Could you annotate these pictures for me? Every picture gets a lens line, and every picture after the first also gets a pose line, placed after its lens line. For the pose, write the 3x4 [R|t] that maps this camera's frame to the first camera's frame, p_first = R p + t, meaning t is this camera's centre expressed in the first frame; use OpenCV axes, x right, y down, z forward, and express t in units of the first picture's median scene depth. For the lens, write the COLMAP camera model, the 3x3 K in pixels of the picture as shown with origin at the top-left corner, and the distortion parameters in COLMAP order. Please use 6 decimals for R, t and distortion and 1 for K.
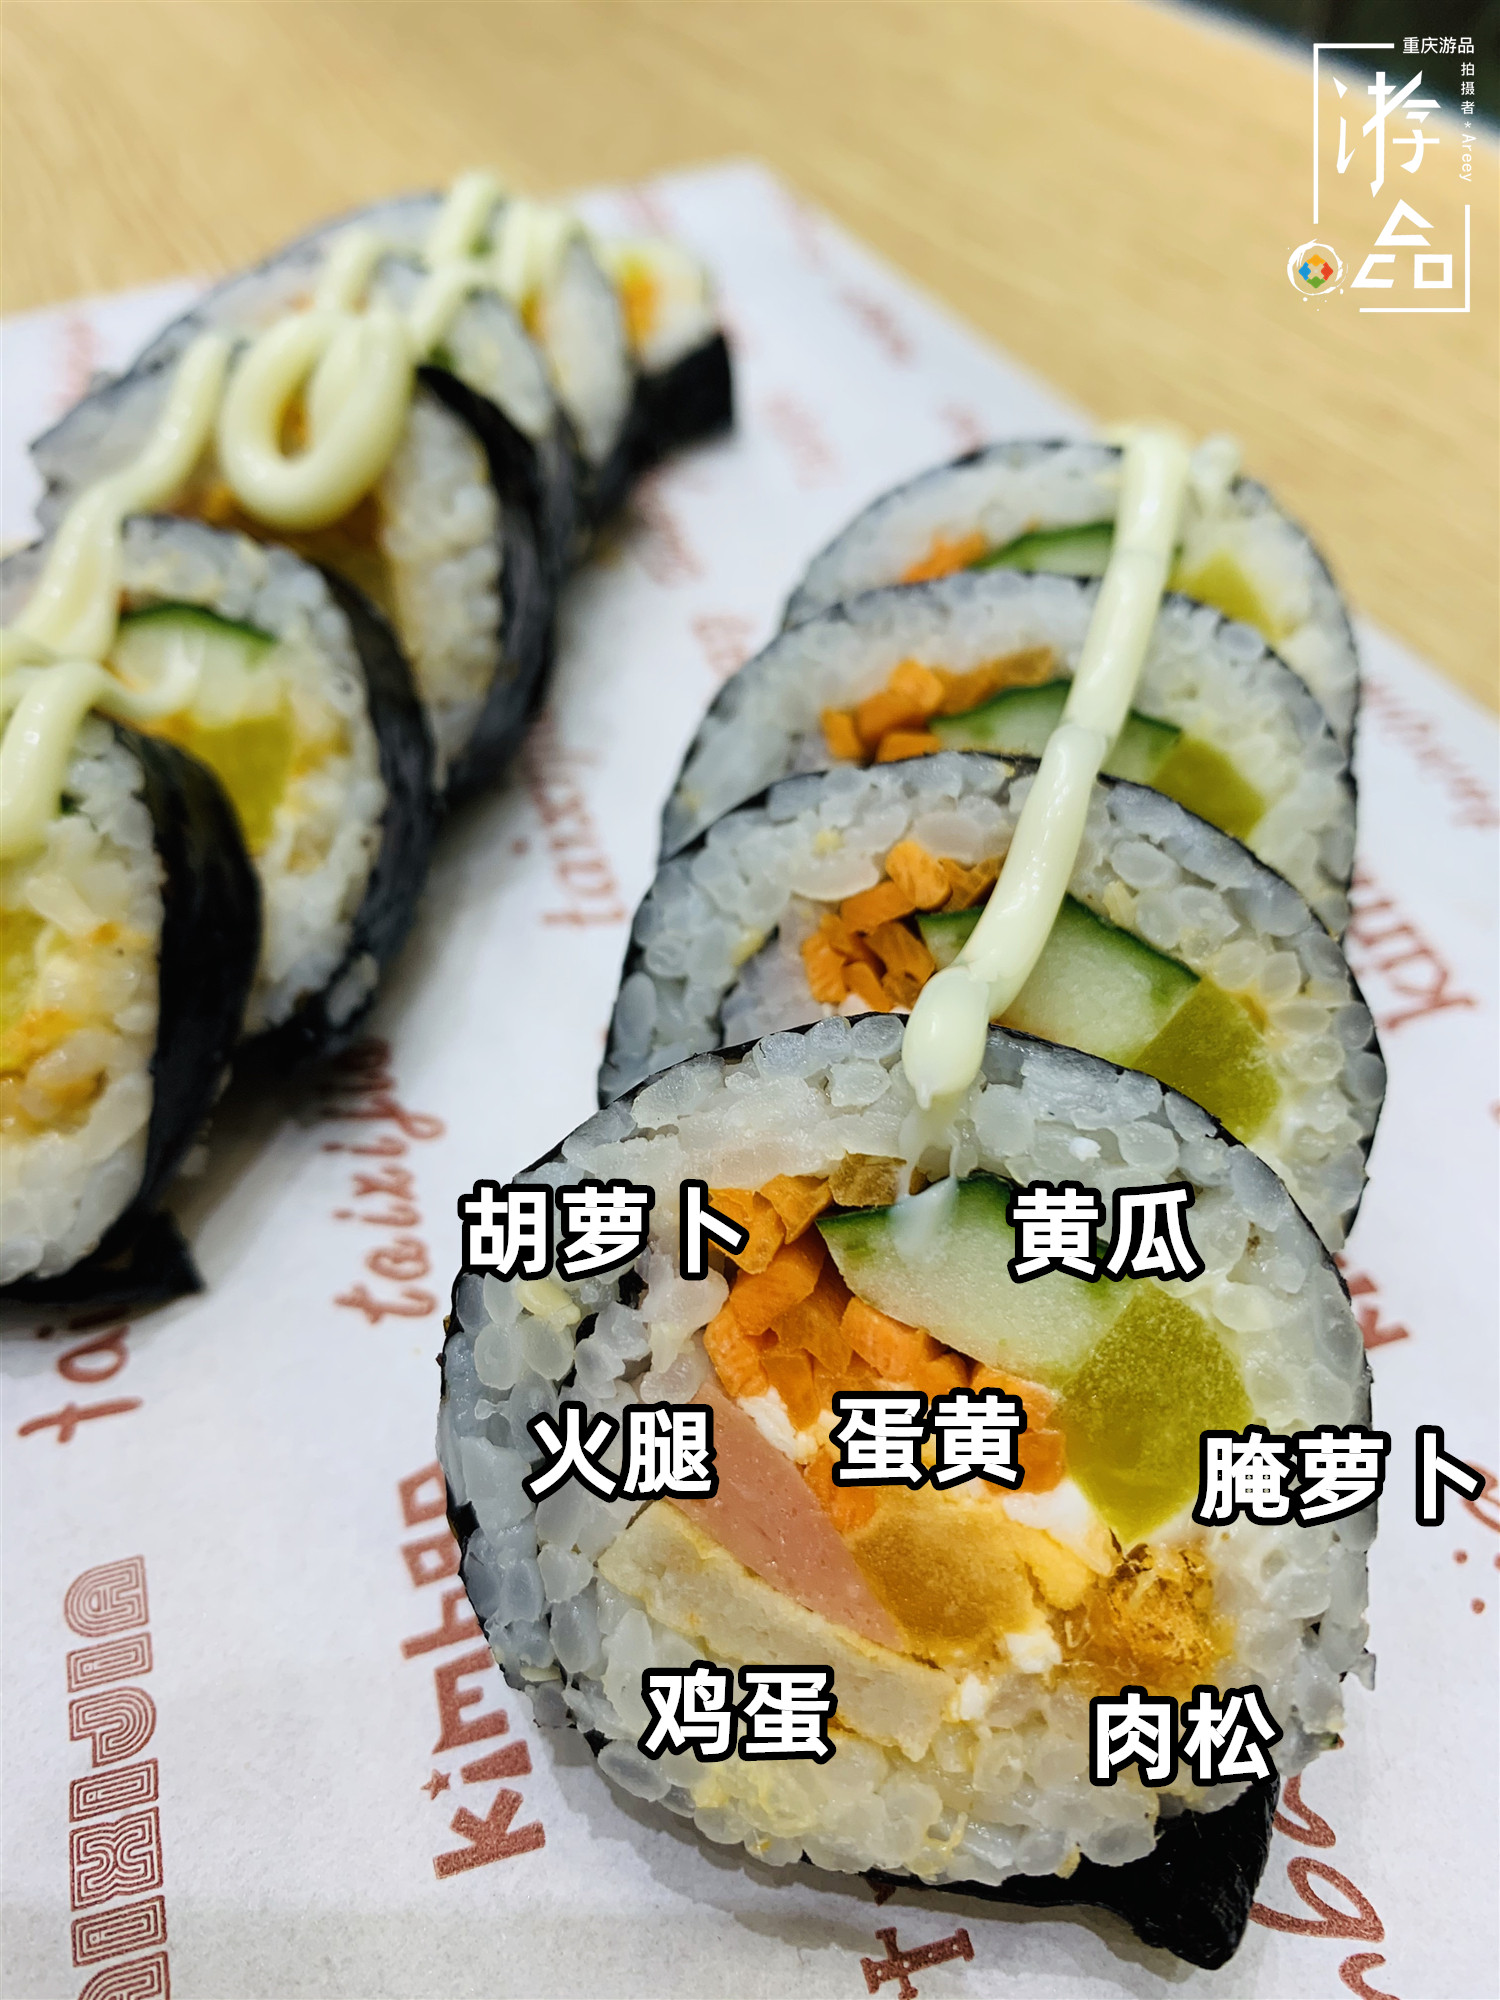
lens RADIAL K [[1678.5, 0, 750.0], [0, 1678.5, 1000.0], [0, 0, 1]] dist [0.003484, -0.271462]
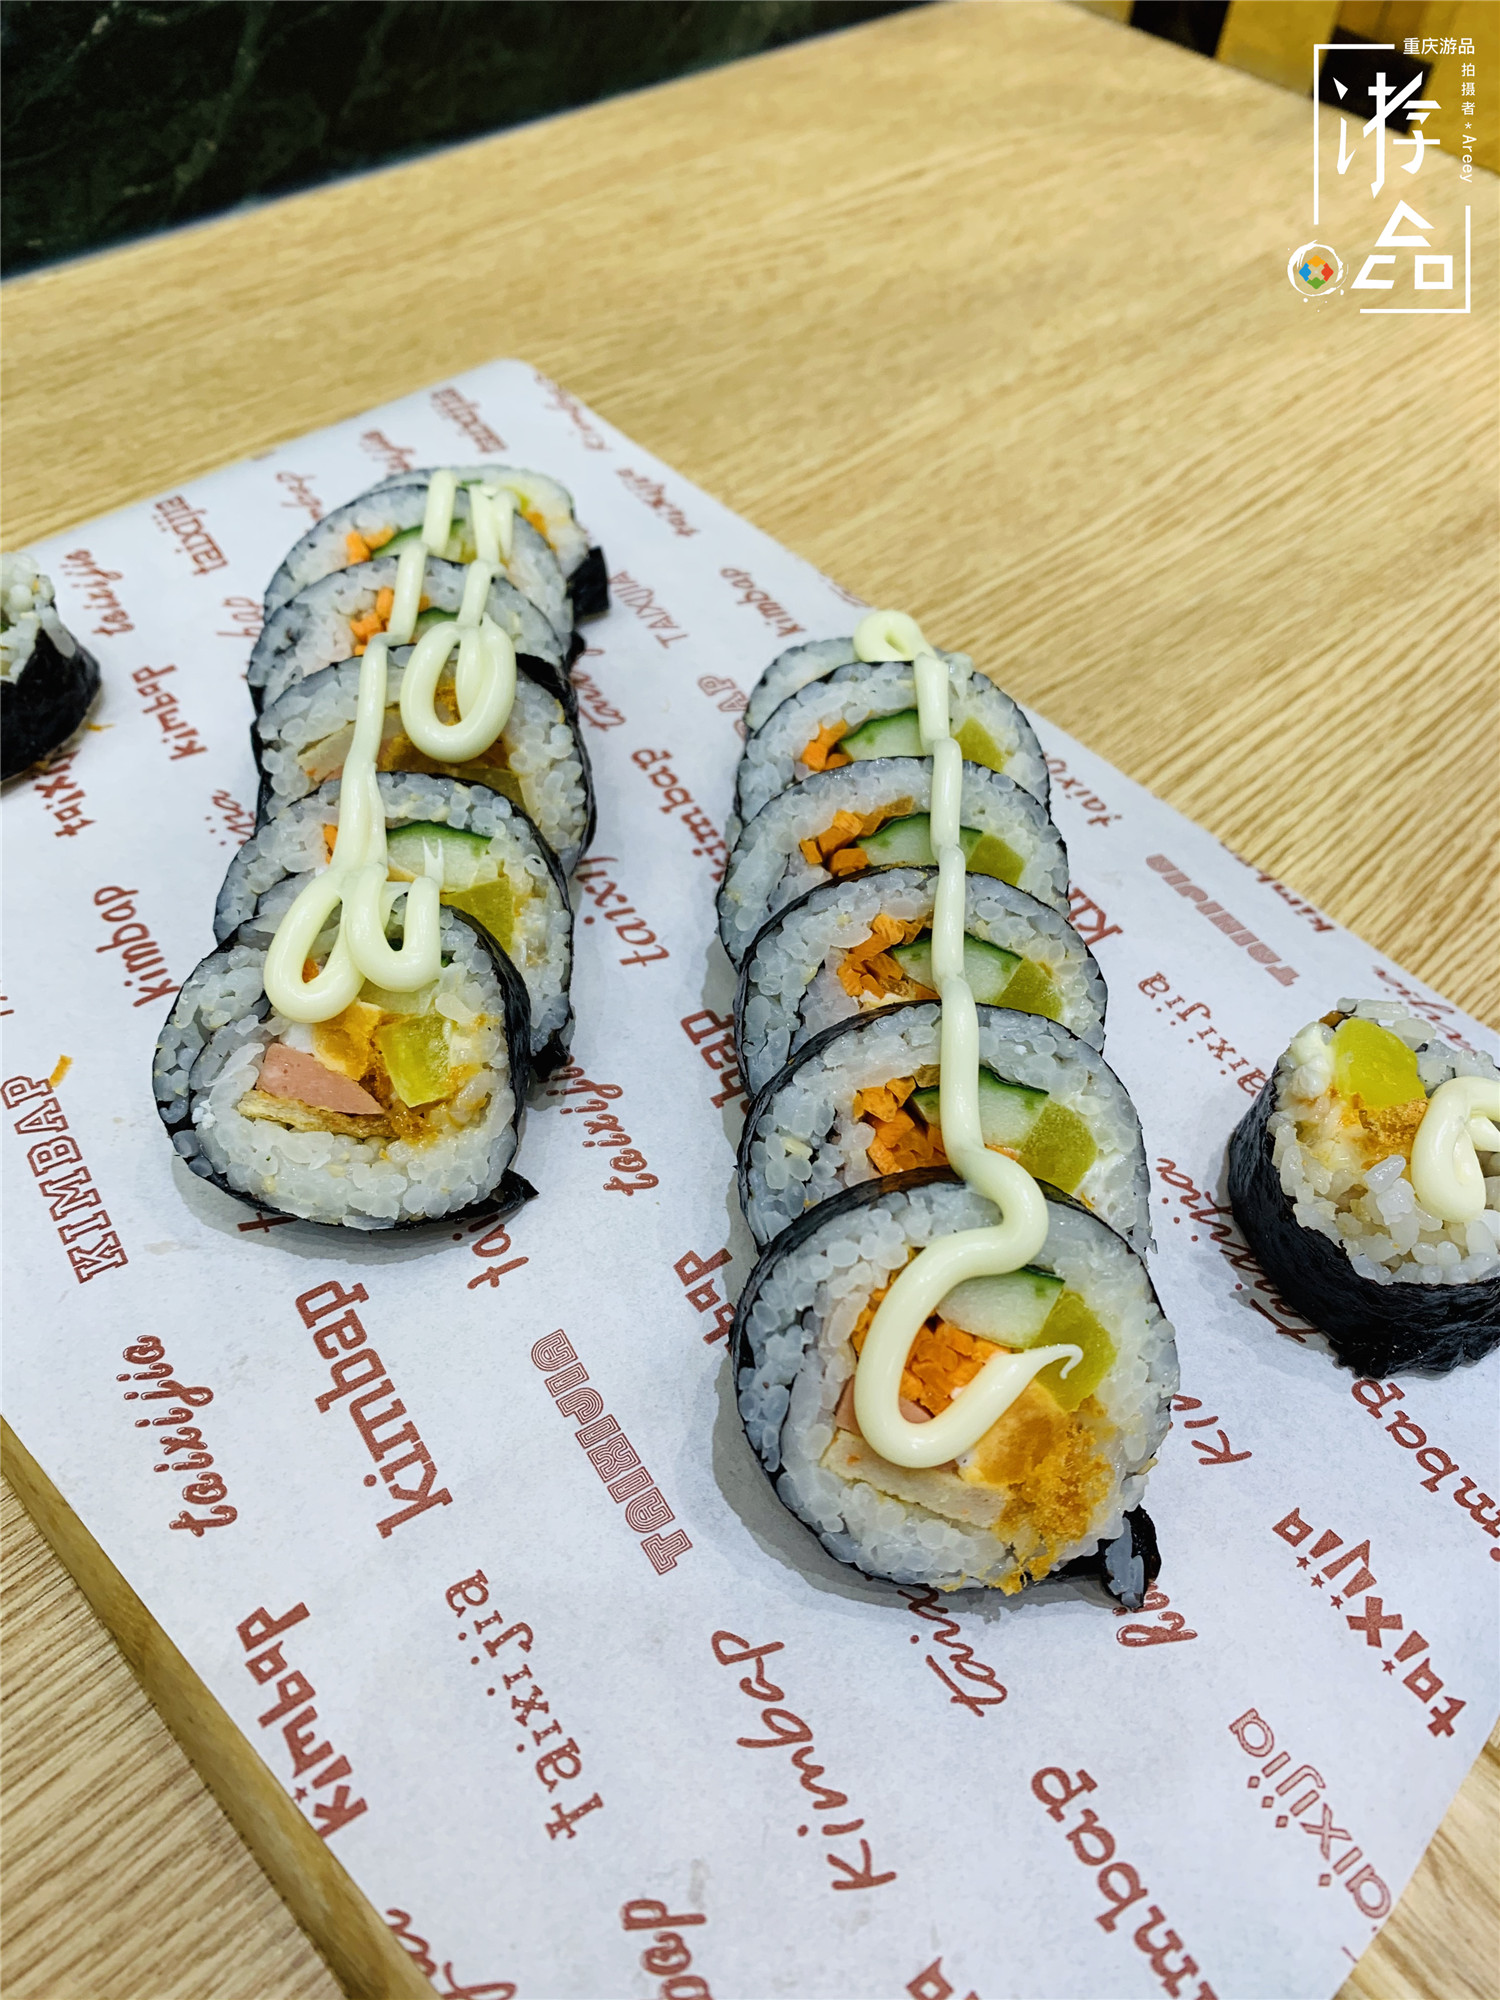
lens RADIAL K [[1678.5, 0, 750.0], [0, 1678.5, 1000.0], [0, 0, 1]] dist [0.003484, -0.271462]
pose [[0.957748, -0.164330, 0.236037, -0.539805], [0.148919, 0.985458, 0.081825, -0.173176], [-0.246051, -0.043218, 0.968293, -0.934535]]
